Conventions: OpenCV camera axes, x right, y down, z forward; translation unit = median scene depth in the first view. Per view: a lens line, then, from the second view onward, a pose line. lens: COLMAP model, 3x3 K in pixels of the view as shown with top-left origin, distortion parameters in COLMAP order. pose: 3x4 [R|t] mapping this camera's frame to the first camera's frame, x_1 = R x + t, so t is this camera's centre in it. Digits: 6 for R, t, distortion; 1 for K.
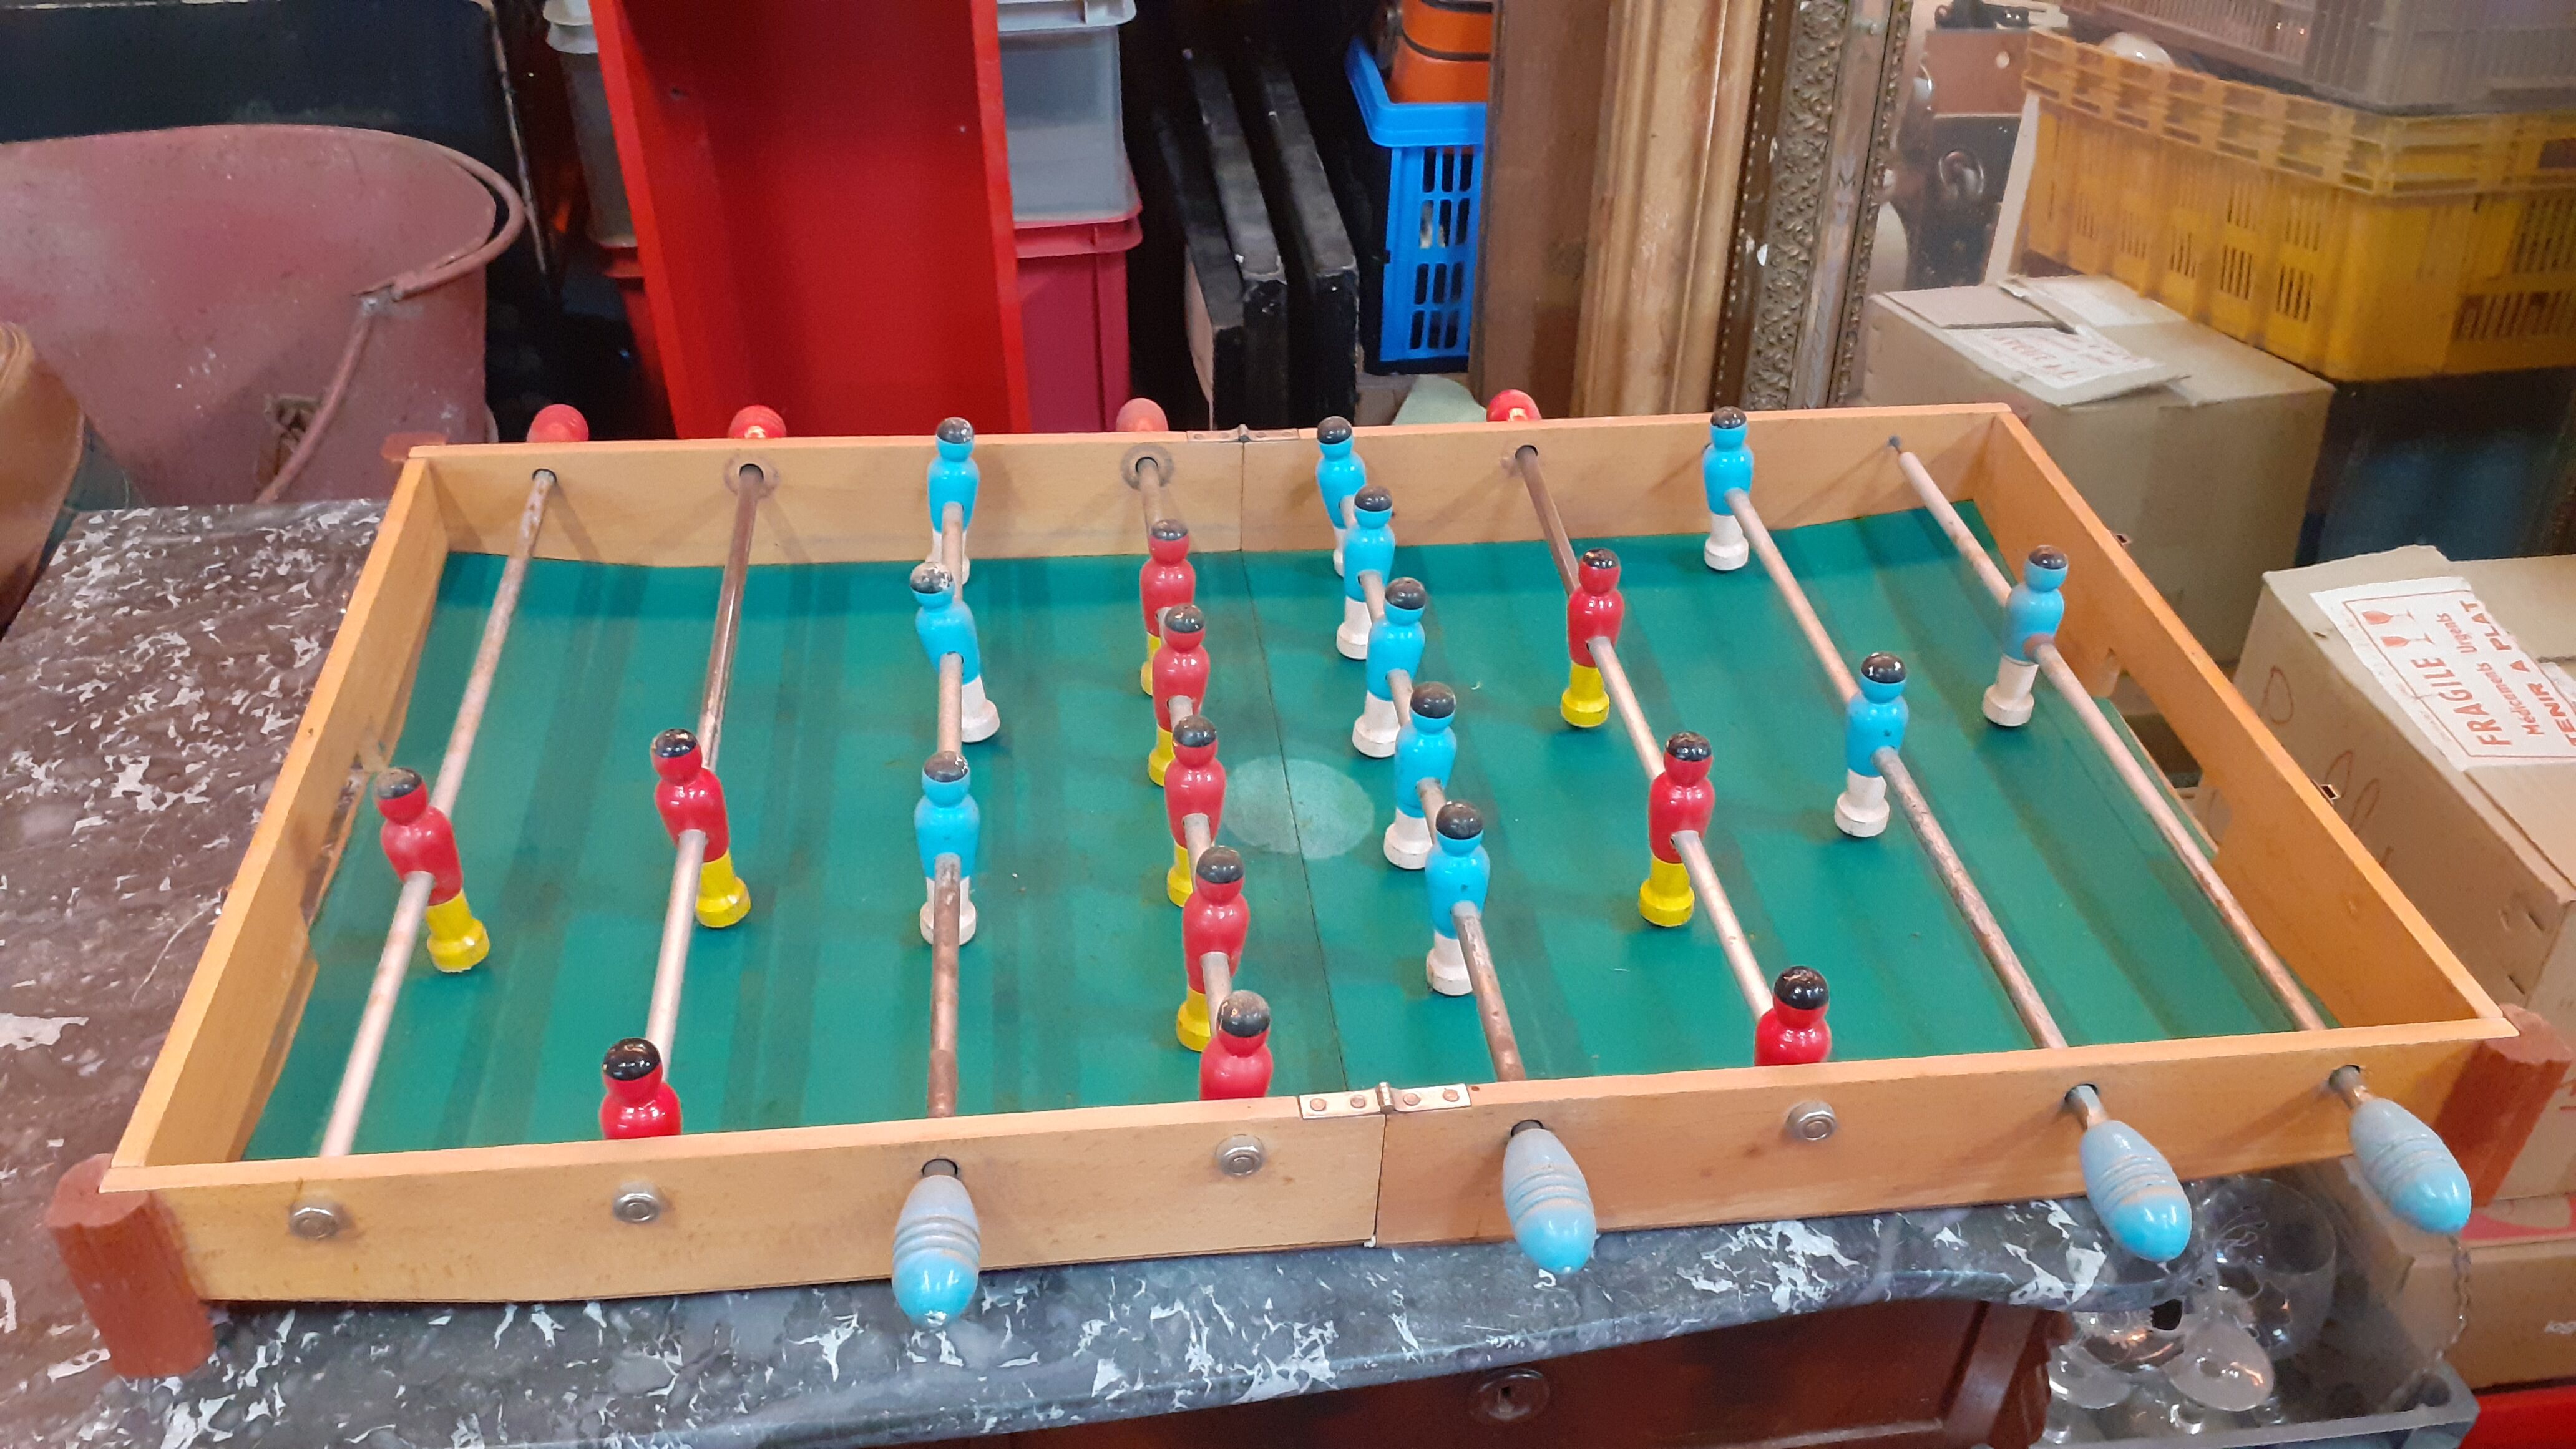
lens RADIAL K [[2051.9, 0, 1276.1], [0, 2051.9, 743.1], [0, 0, 1]] dist [0.025114, -0.042711]
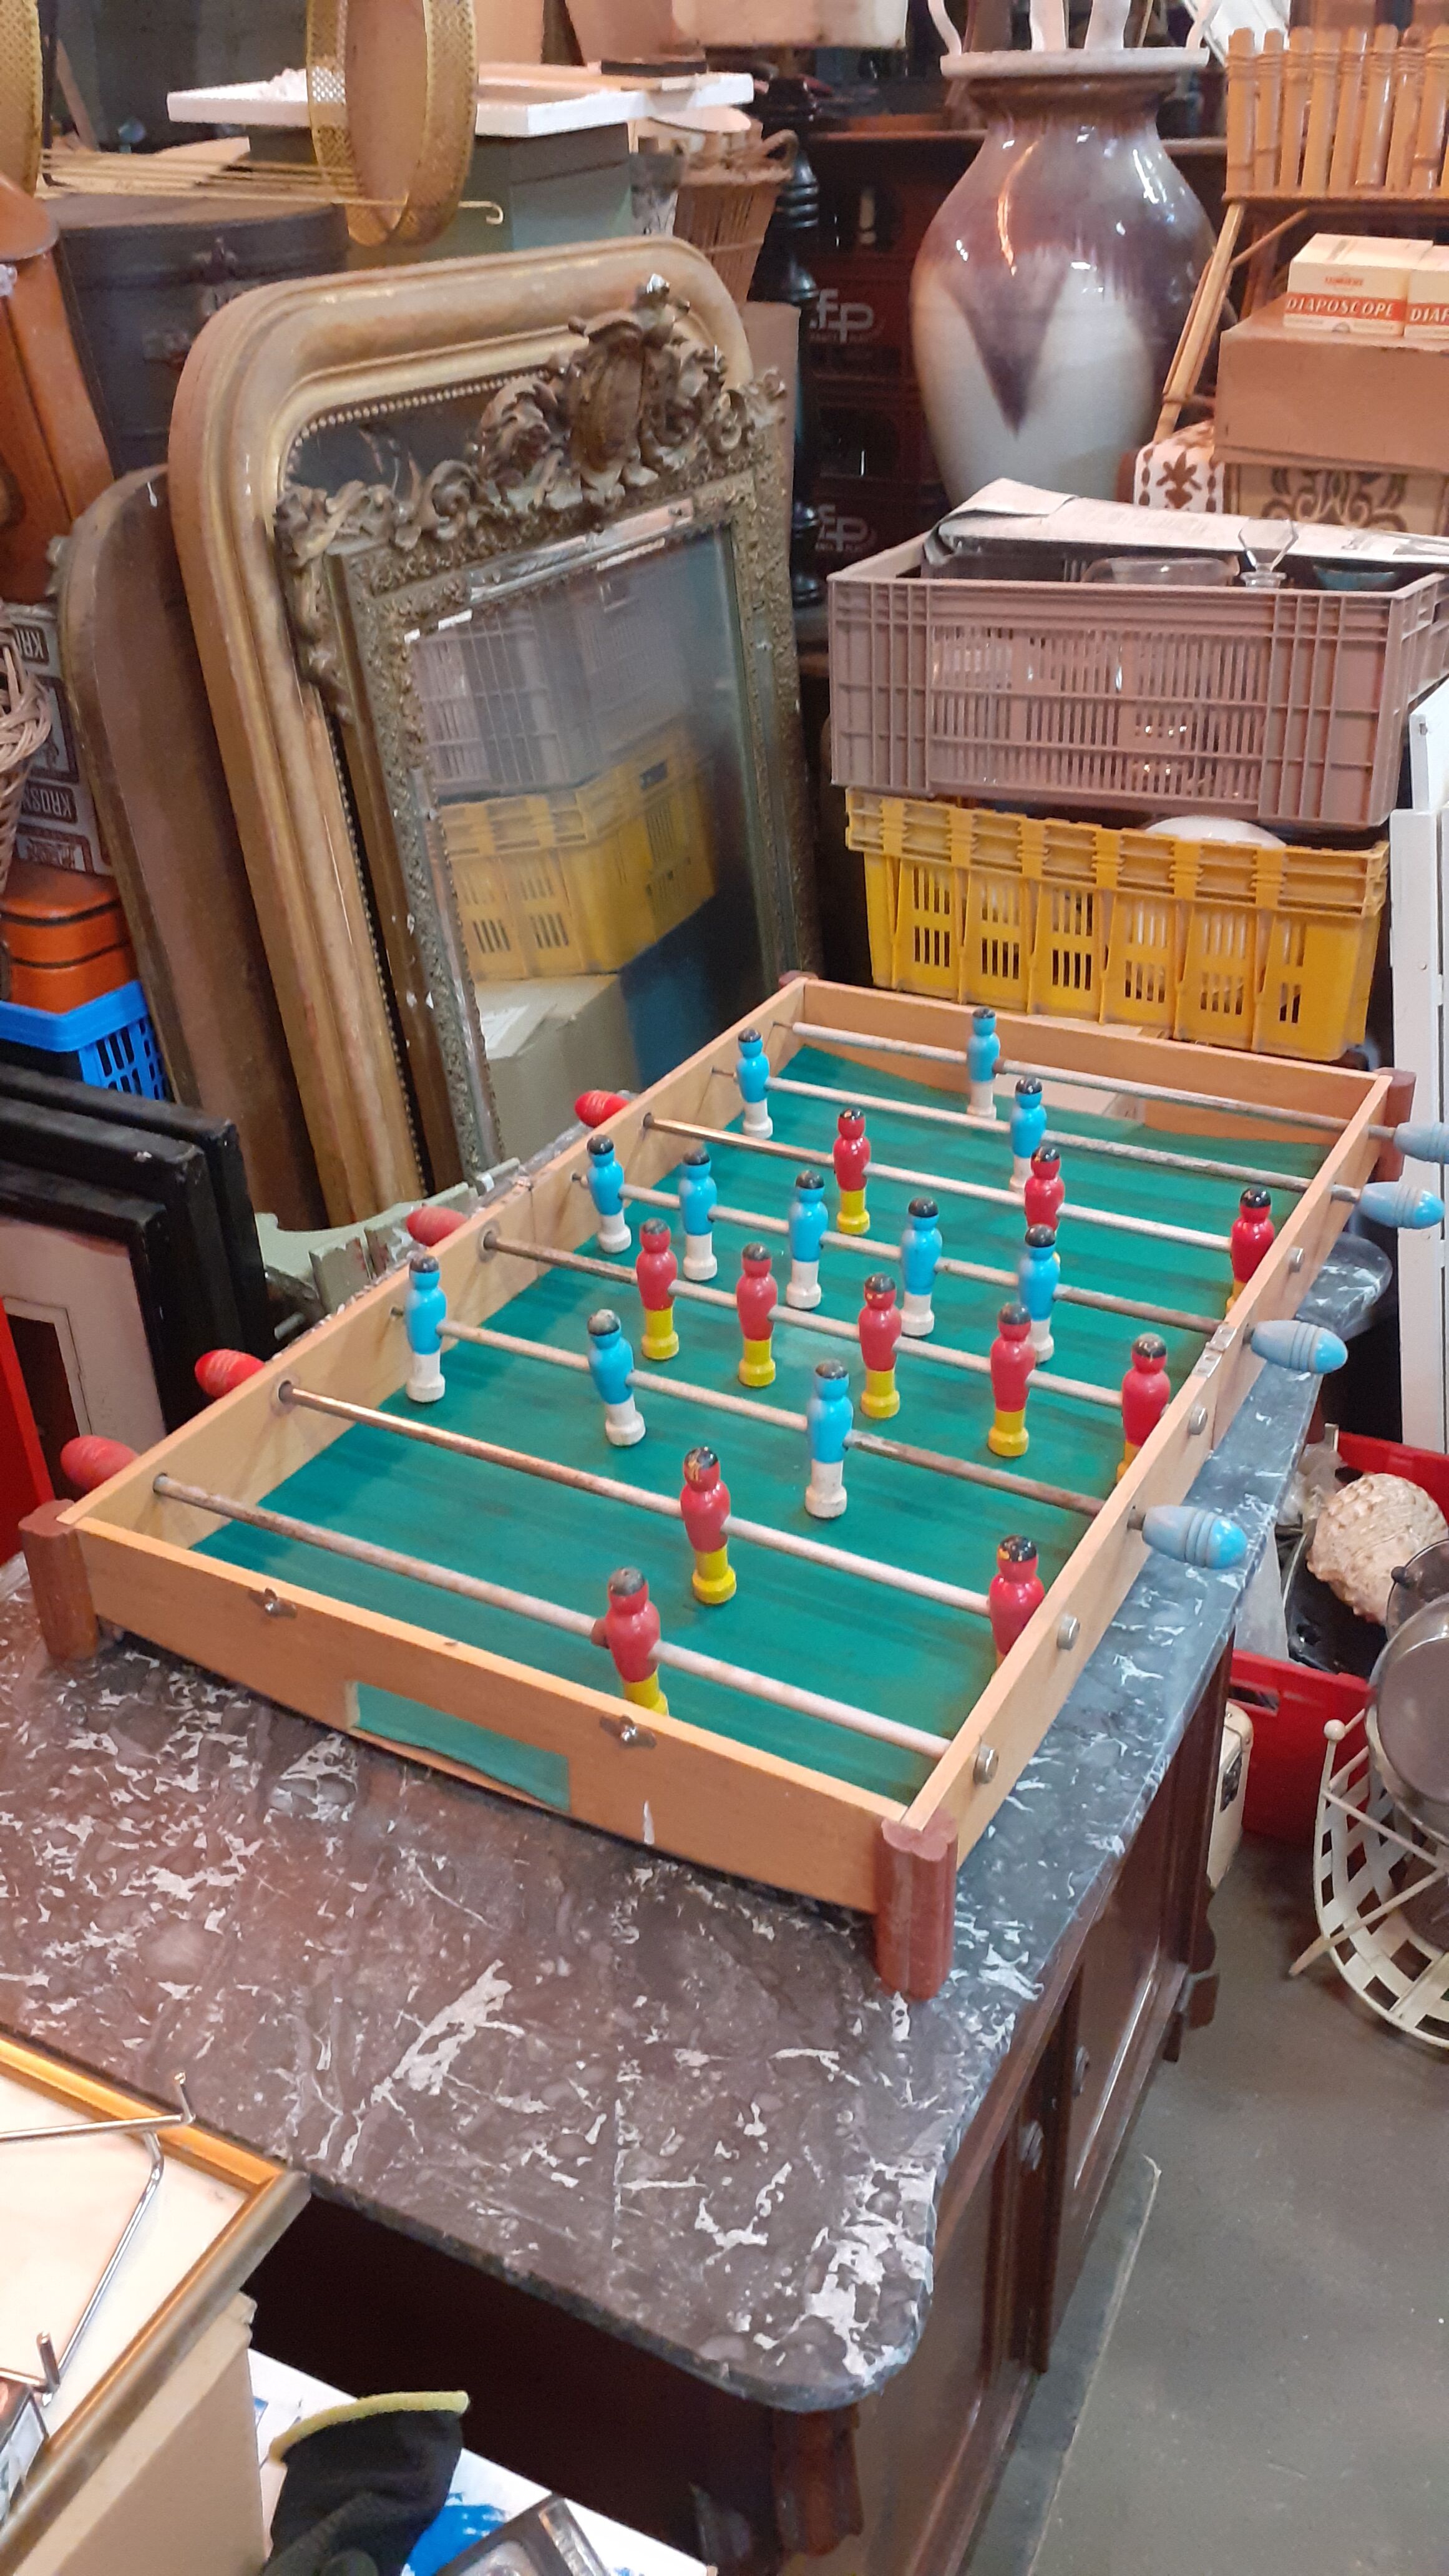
lens RADIAL K [[2025.4, 0, 724.5], [0, 2025.4, 1288.0], [0, 0, 1]] dist [0.136558, -0.001673]
pose [[0.576257, -0.444902, 0.685558, -1.018886], [0.528751, 0.842583, 0.102354, -0.197820], [-0.623177, 0.303507, 0.720787, 0.032879]]
